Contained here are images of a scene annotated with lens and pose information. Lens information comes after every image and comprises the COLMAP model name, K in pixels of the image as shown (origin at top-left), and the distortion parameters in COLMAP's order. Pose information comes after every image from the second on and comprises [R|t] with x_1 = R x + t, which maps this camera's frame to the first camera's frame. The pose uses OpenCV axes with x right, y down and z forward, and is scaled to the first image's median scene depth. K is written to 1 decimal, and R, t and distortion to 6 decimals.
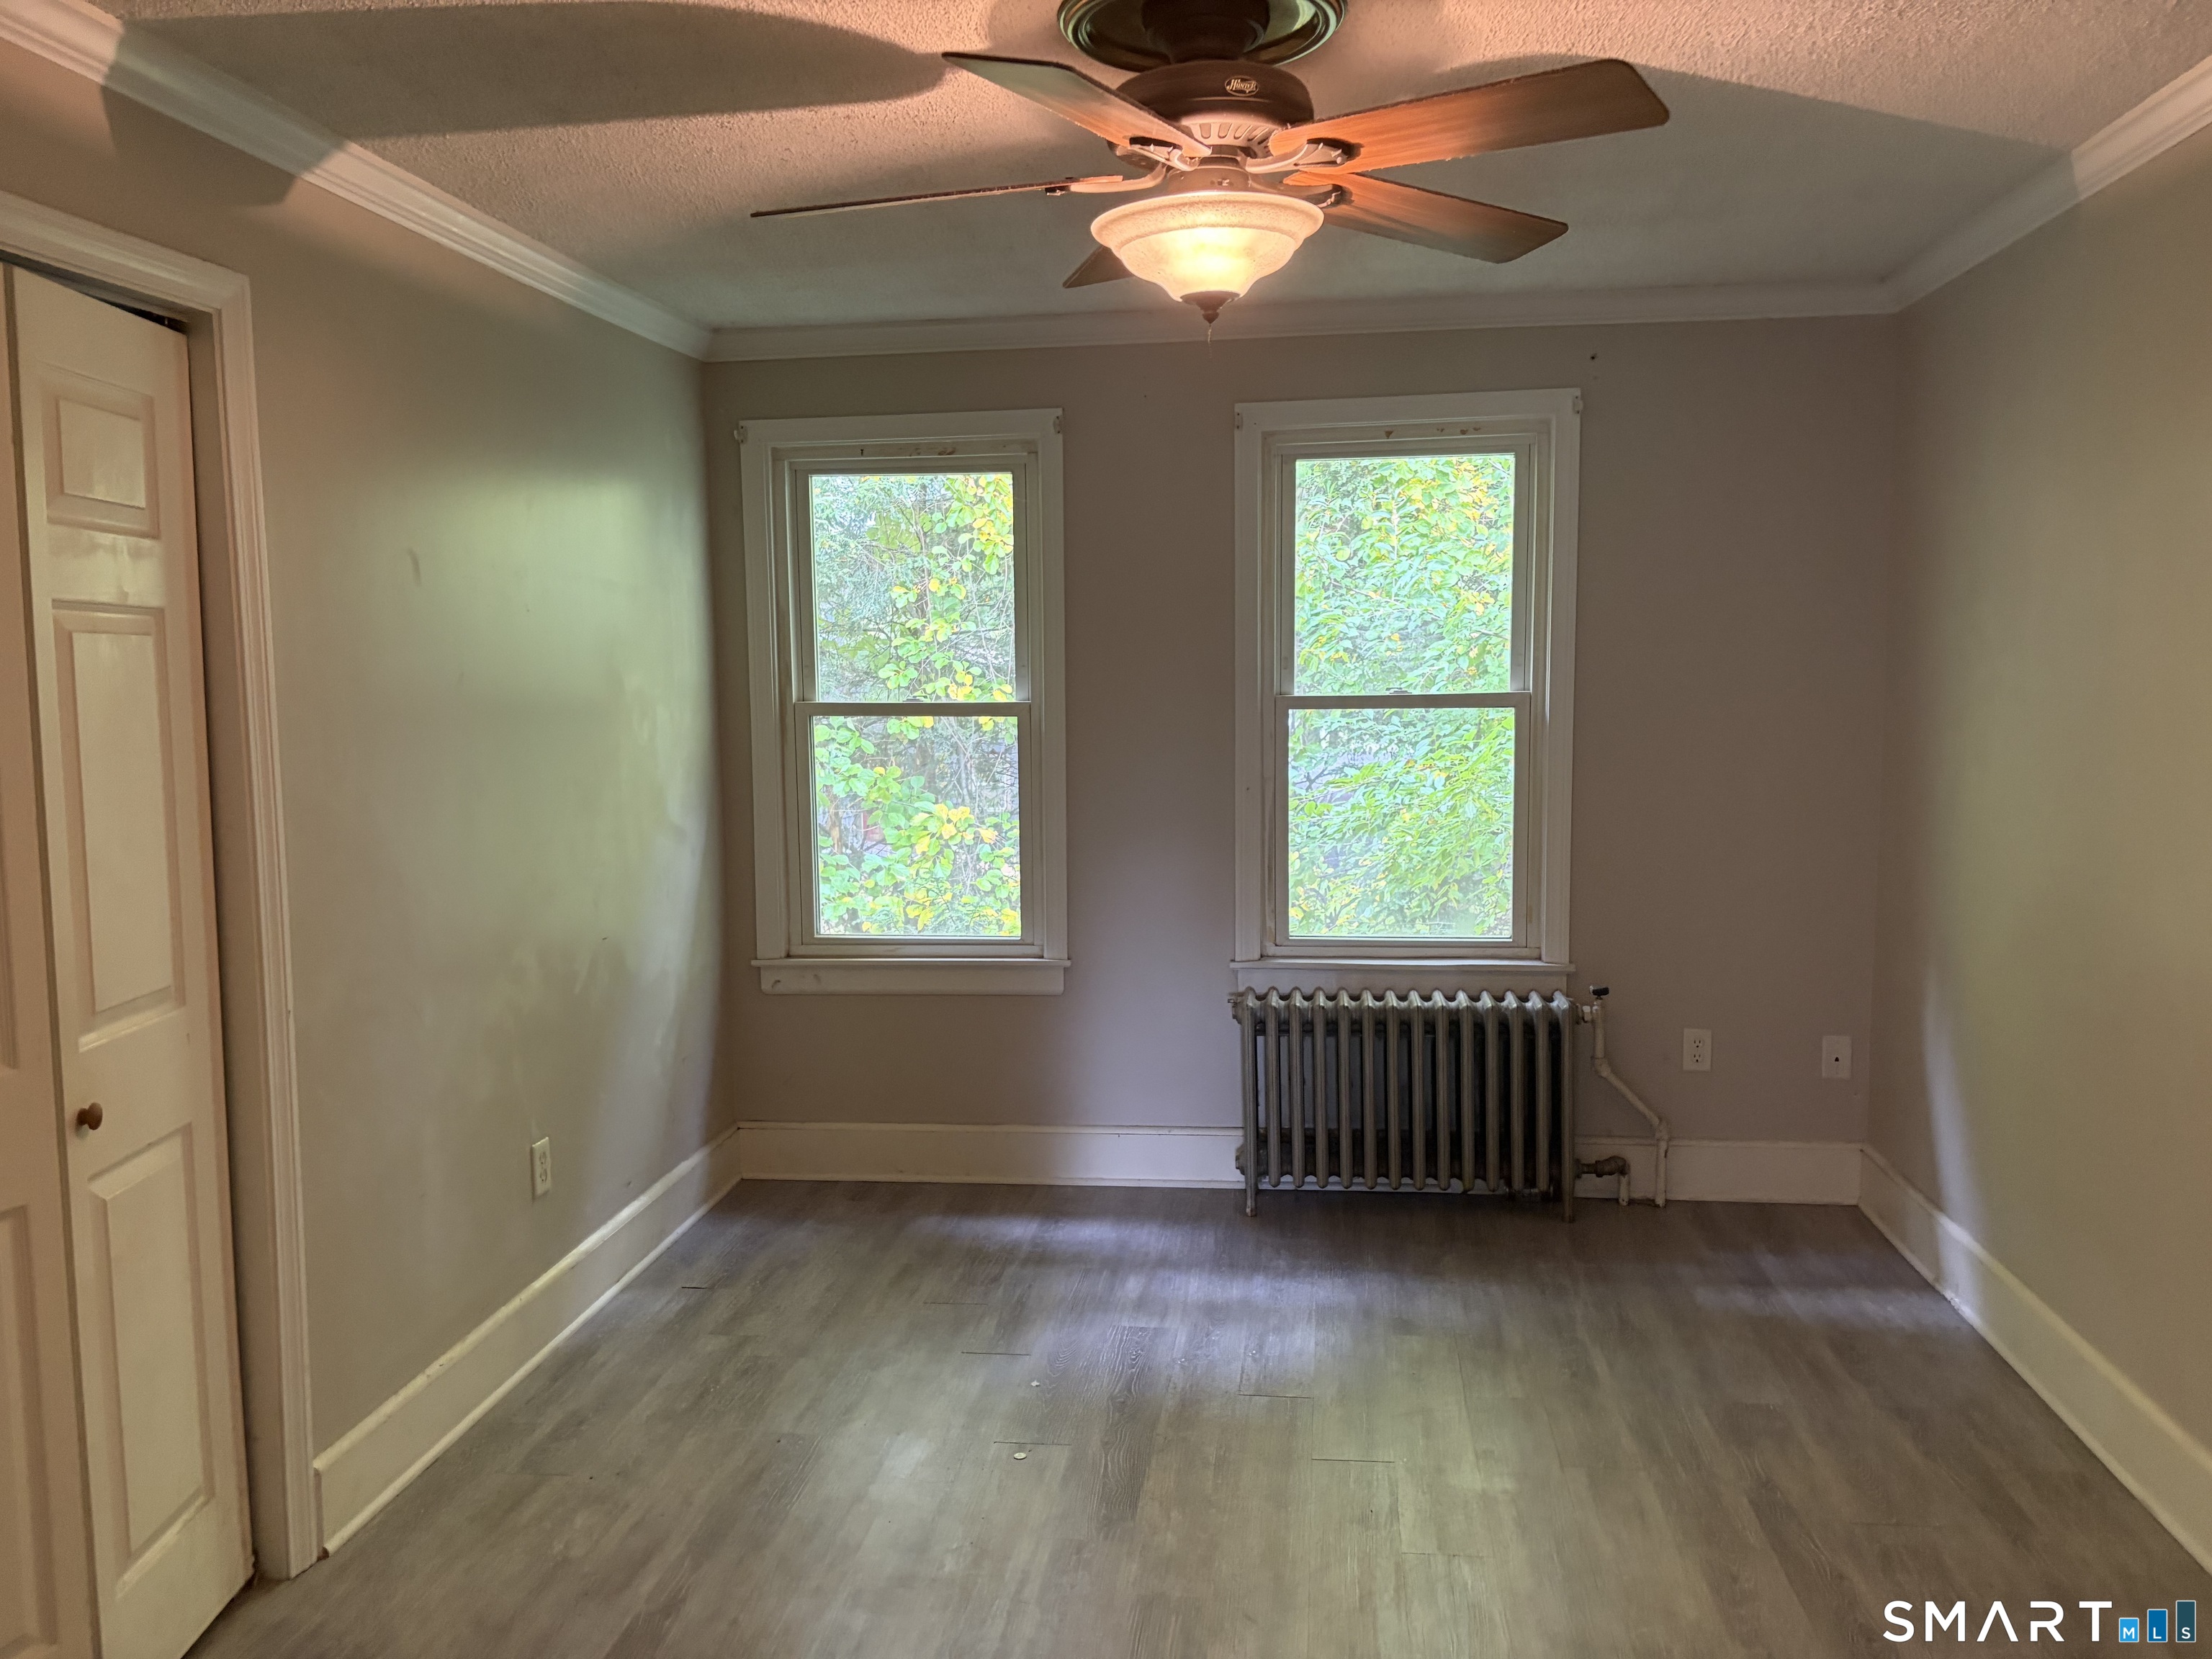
lens RADIAL K [[1648.4, 0, 1106.0], [0, 1648.4, 829.5], [0, 0, 1]] dist [0.102677, -0.342753]
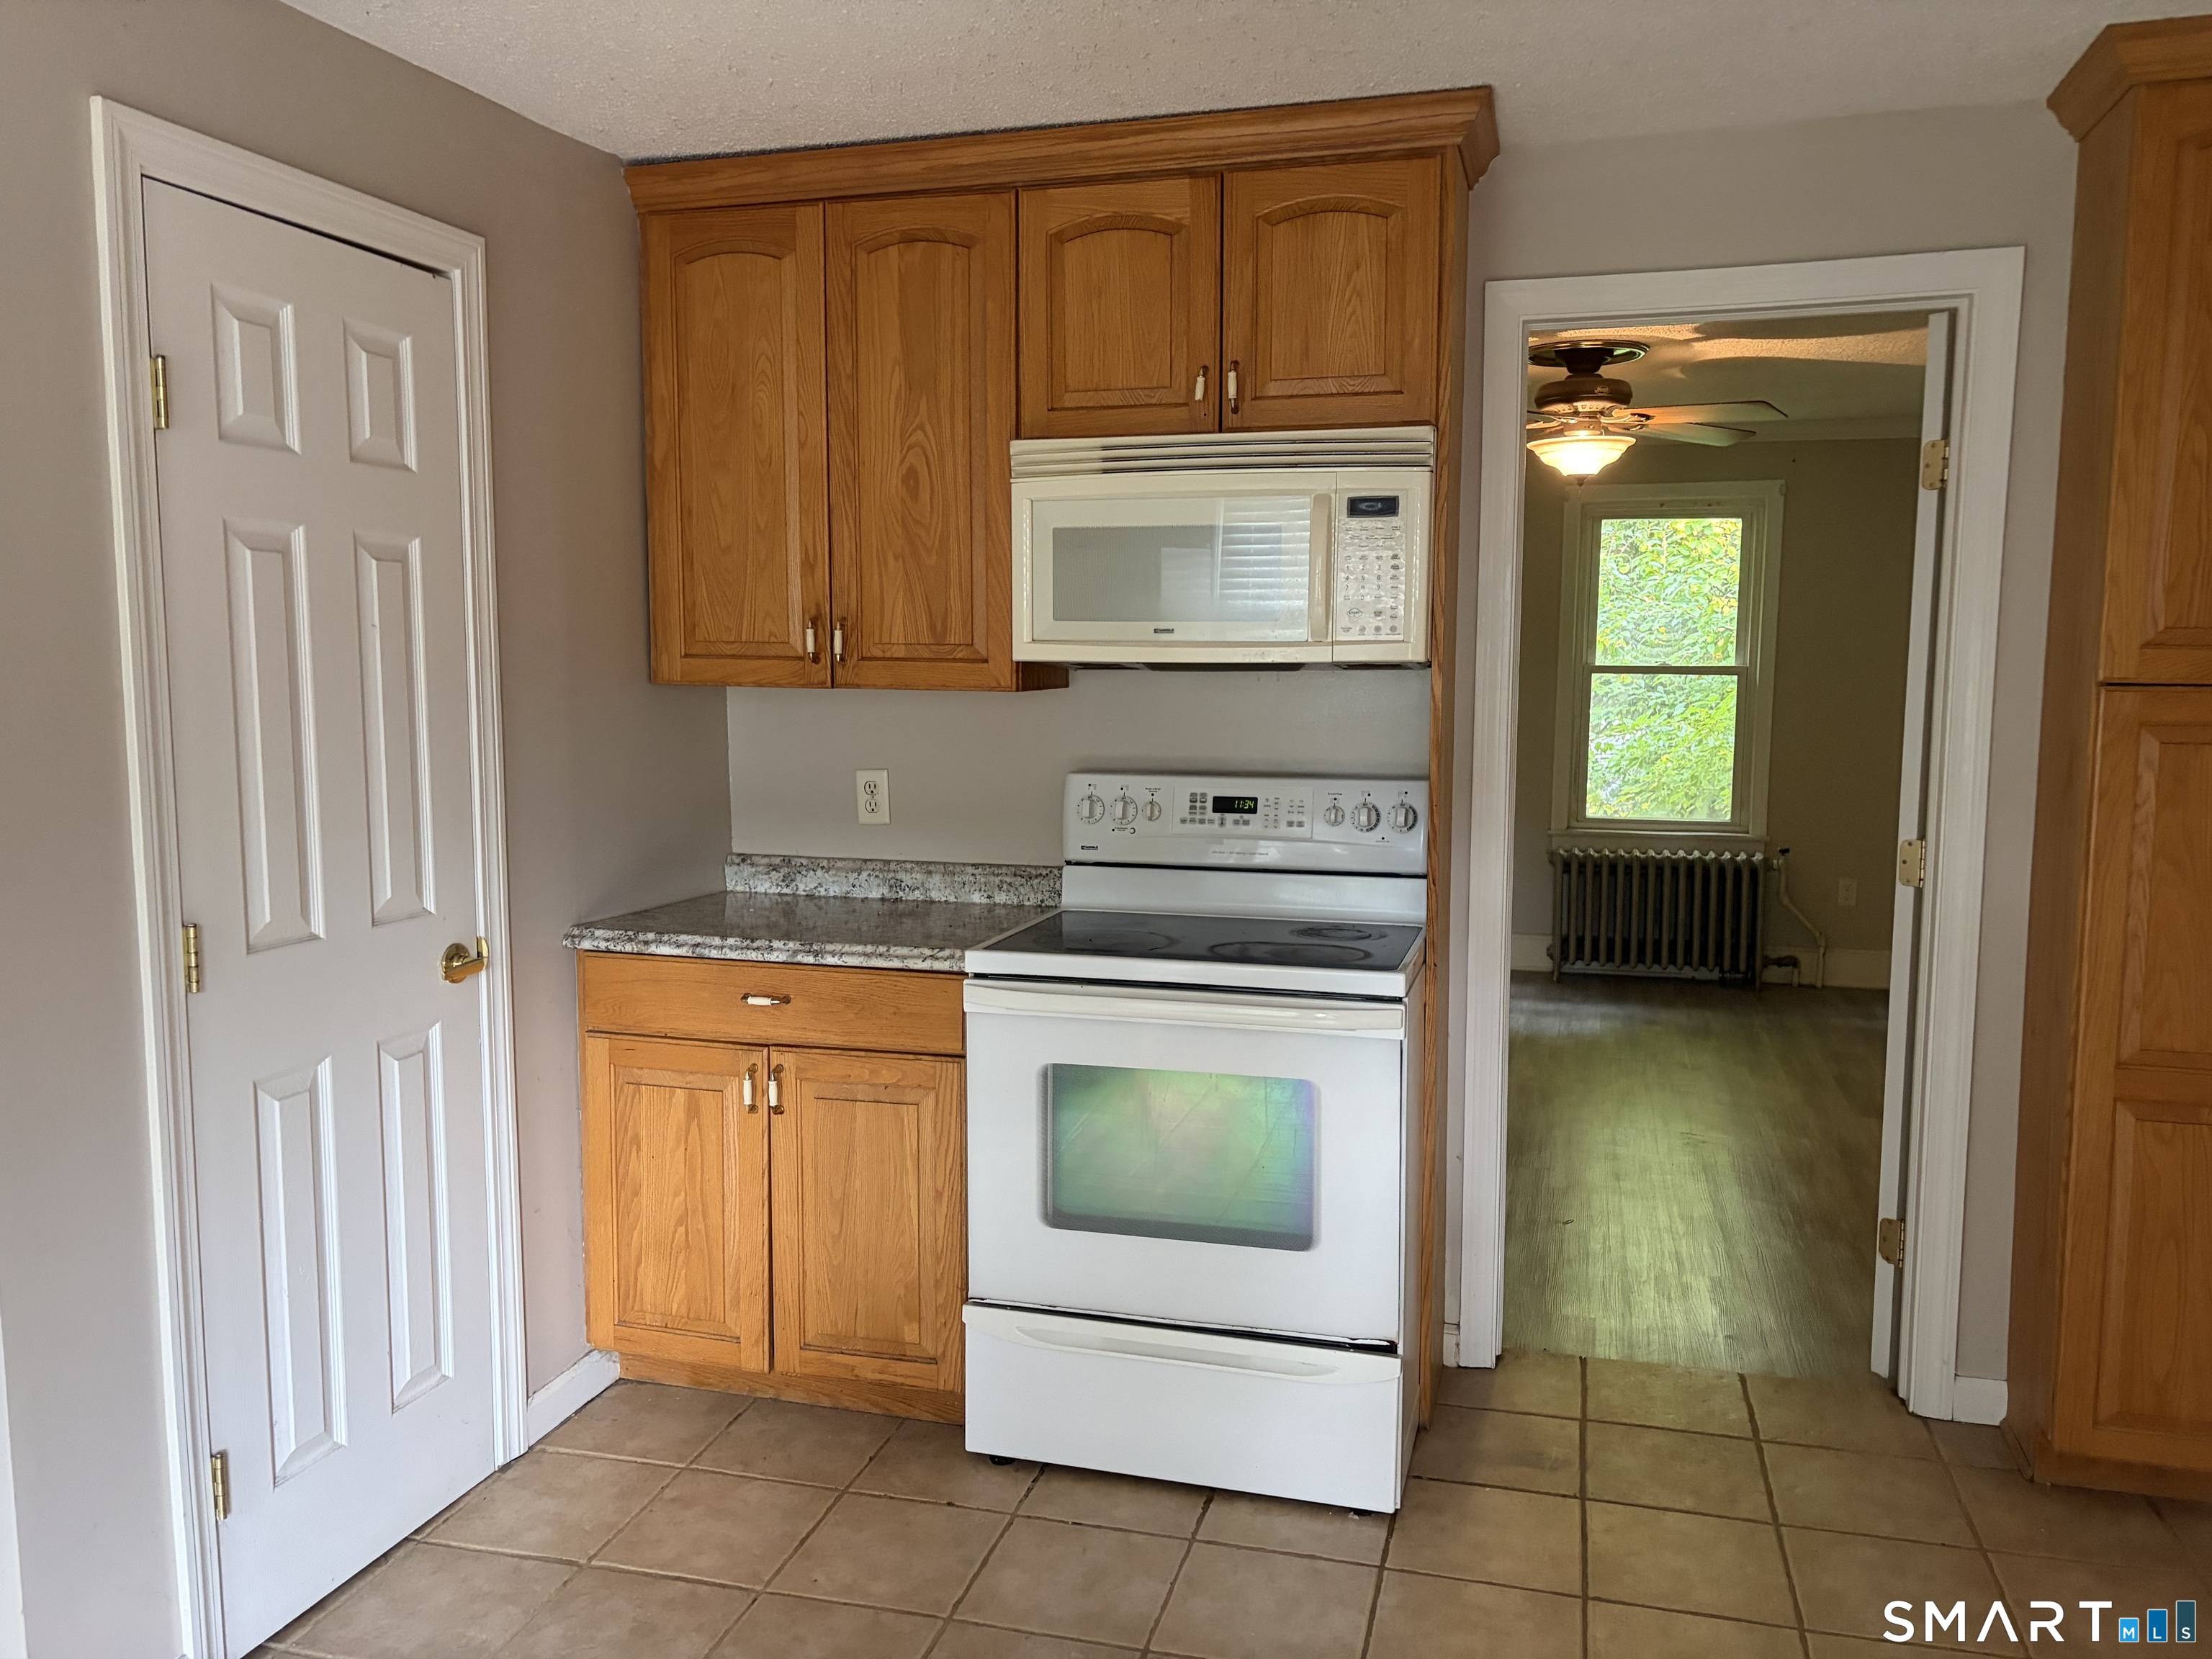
lens RADIAL K [[1648.4, 0, 1106.0], [0, 1648.4, 829.5], [0, 0, 1]] dist [0.102677, -0.342753]
pose [[0.988839, 0.034690, -0.144890, -0.120414], [-0.033426, 0.999379, 0.011150, 0.078406], [0.145187, -0.006182, 0.989385, -0.685567]]
